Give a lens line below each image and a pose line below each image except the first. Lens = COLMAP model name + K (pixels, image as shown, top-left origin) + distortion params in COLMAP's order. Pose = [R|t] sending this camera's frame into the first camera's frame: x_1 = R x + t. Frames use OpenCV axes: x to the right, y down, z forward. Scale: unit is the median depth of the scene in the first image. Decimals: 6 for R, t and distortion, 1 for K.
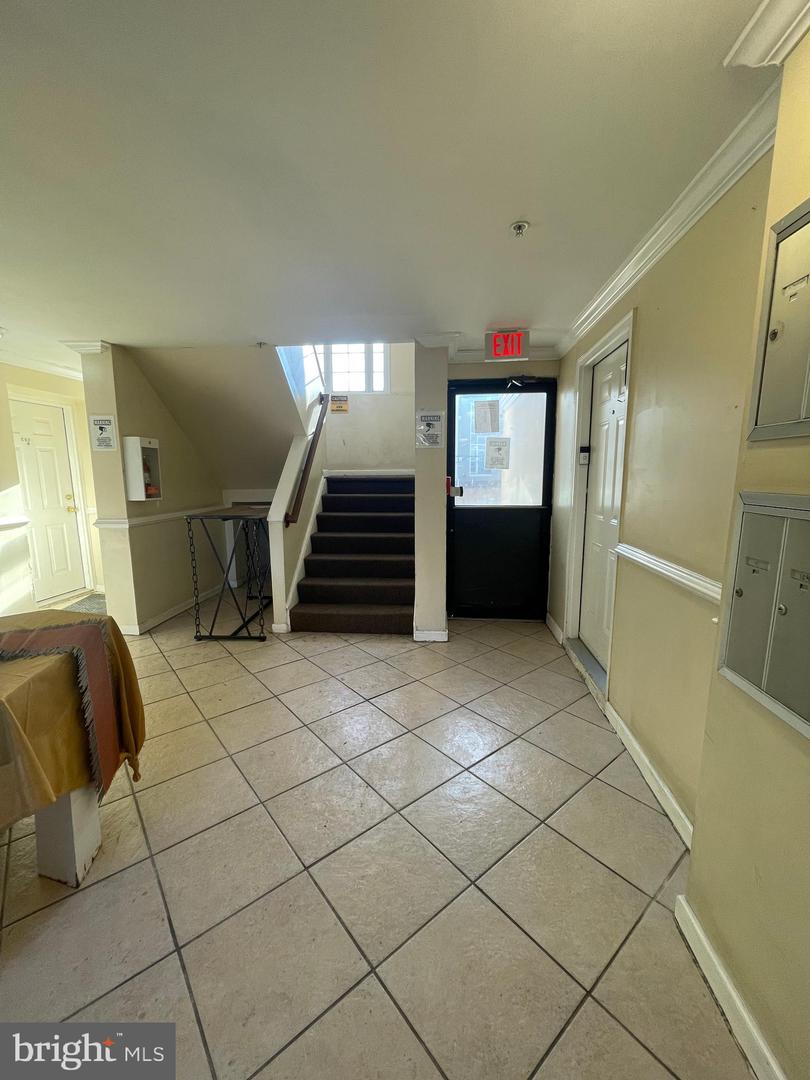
lens RADIAL K [[442.2, 0, 401.4], [0, 442.2, 542.1], [0, 0, 1]] dist [-0.002405, 0.001592]
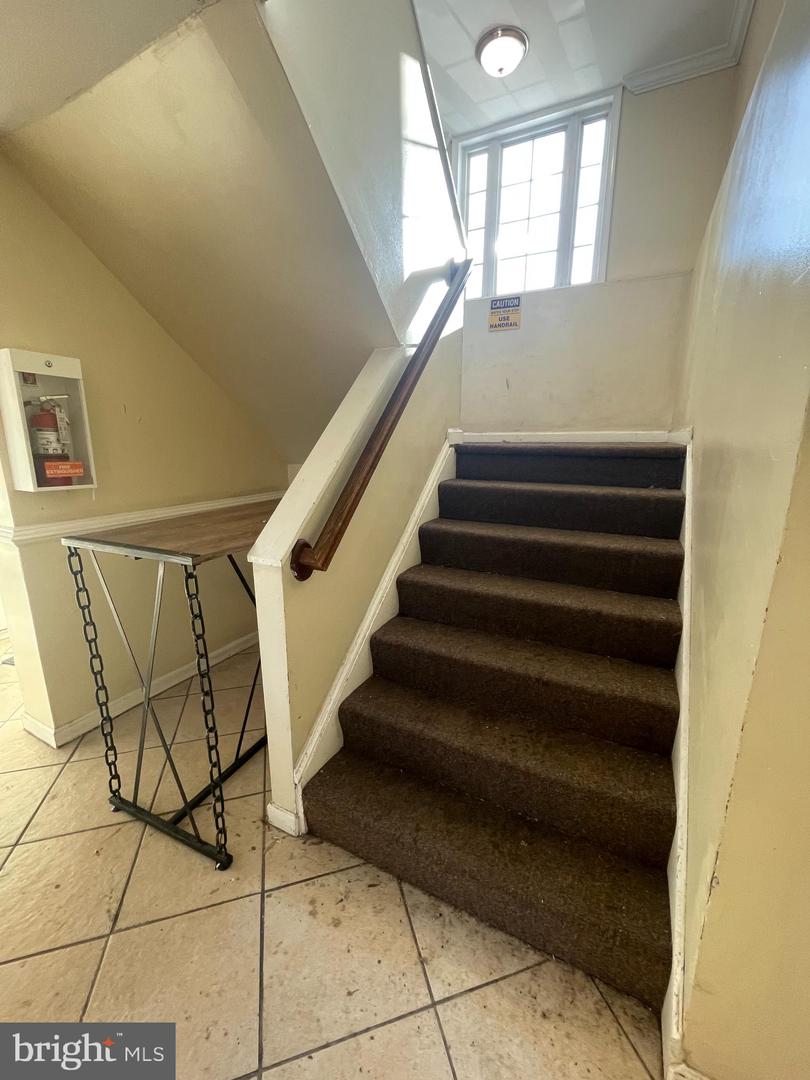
lens RADIAL K [[442.2, 0, 406.0], [0, 442.2, 536.0], [0, 0, 1]] dist [-0.002405, 0.001592]
pose [[0.927876, 0.088471, -0.362242, -0.044842], [-0.066624, 0.995149, 0.072391, -0.101669], [0.366889, -0.043036, 0.929269, 0.673220]]
